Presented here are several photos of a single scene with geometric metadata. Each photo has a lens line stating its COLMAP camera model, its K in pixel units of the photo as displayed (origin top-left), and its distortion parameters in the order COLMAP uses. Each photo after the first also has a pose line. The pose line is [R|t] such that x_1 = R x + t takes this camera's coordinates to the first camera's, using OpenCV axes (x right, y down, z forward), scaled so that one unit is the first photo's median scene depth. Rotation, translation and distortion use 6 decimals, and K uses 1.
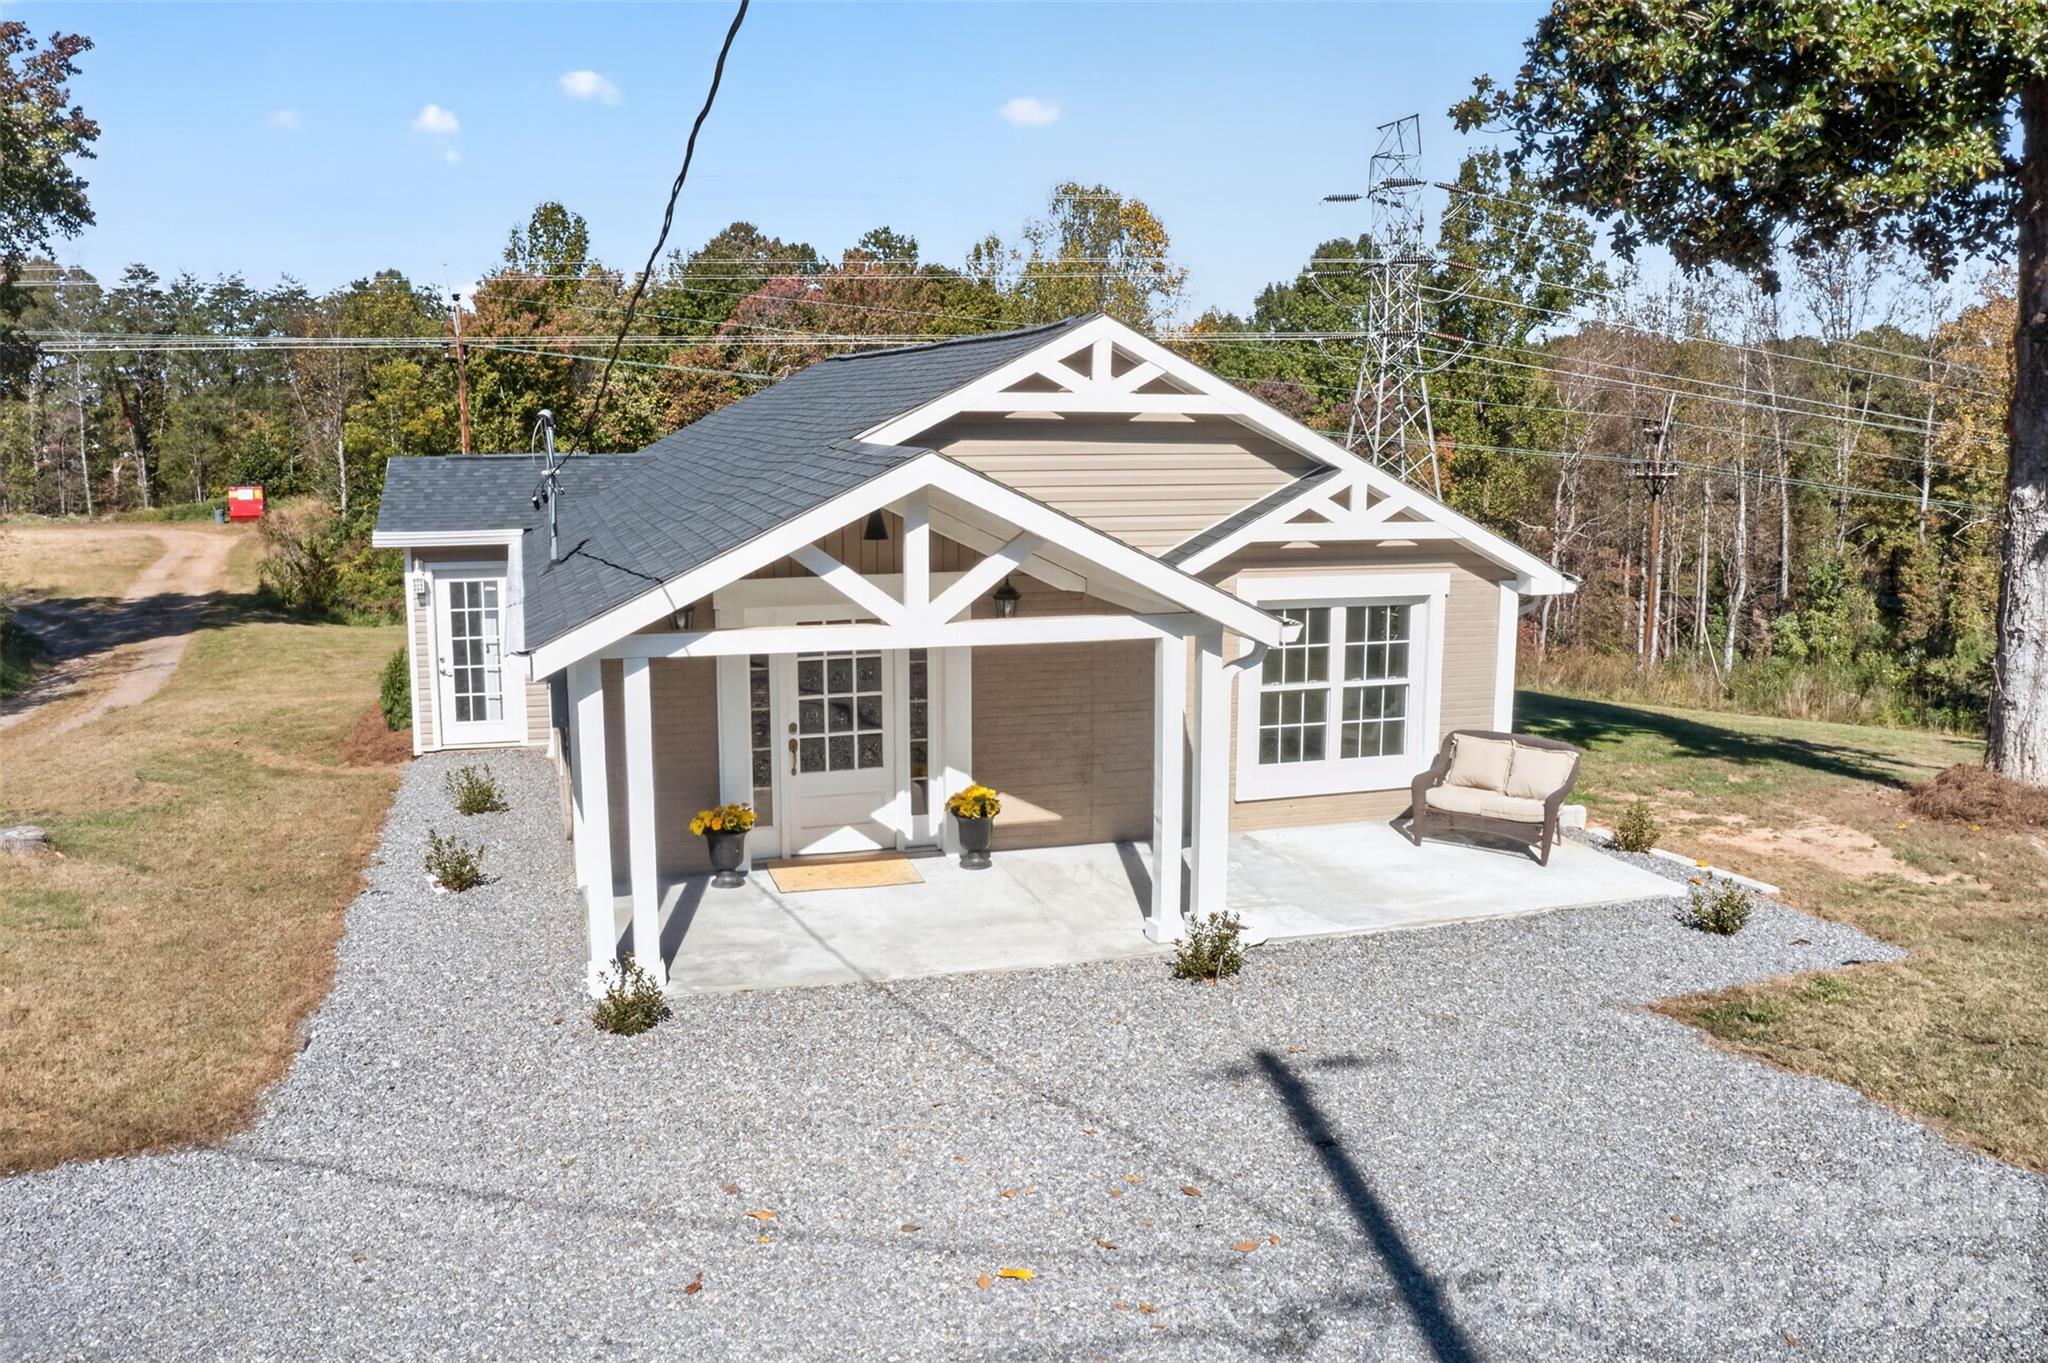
lens RADIAL K [[1613.1, 0, 1022.3], [0, 1613.1, 676.0], [0, 0, 1]] dist [-0.161008, -0.000621]
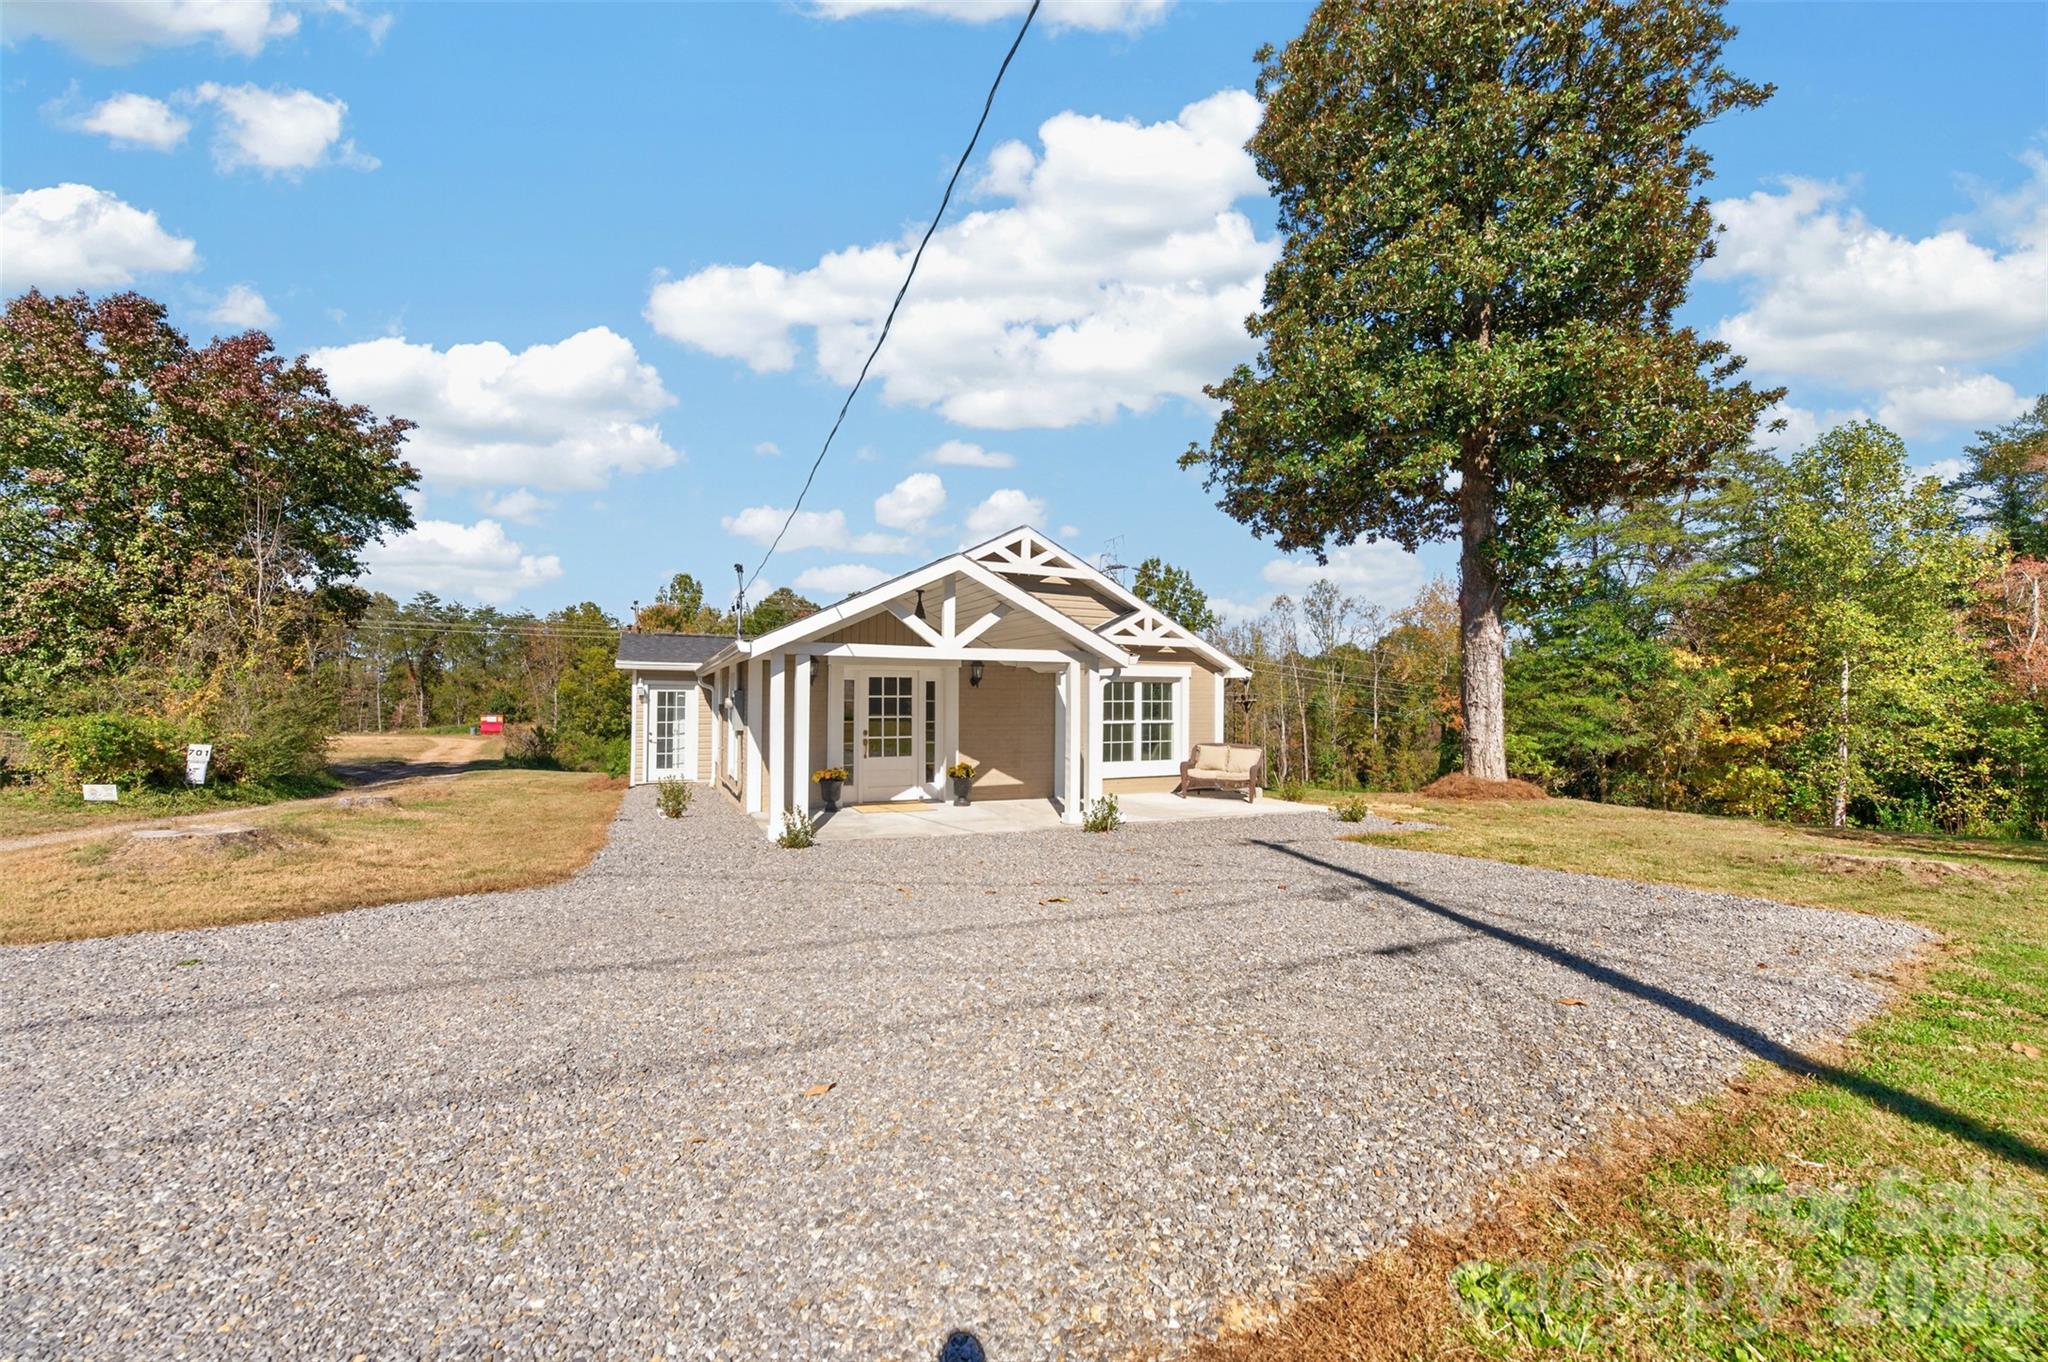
lens RADIAL K [[804.2, 0, 1026.4], [0, 804.2, 684.7], [0, 0, 1]] dist [-0.002832, 0.002756]
pose [[0.991337, 0.005583, 0.131225, -0.060331], [0.018338, 0.983427, -0.180373, 0.113458], [-0.130057, 0.181217, 0.974805, 0.026333]]
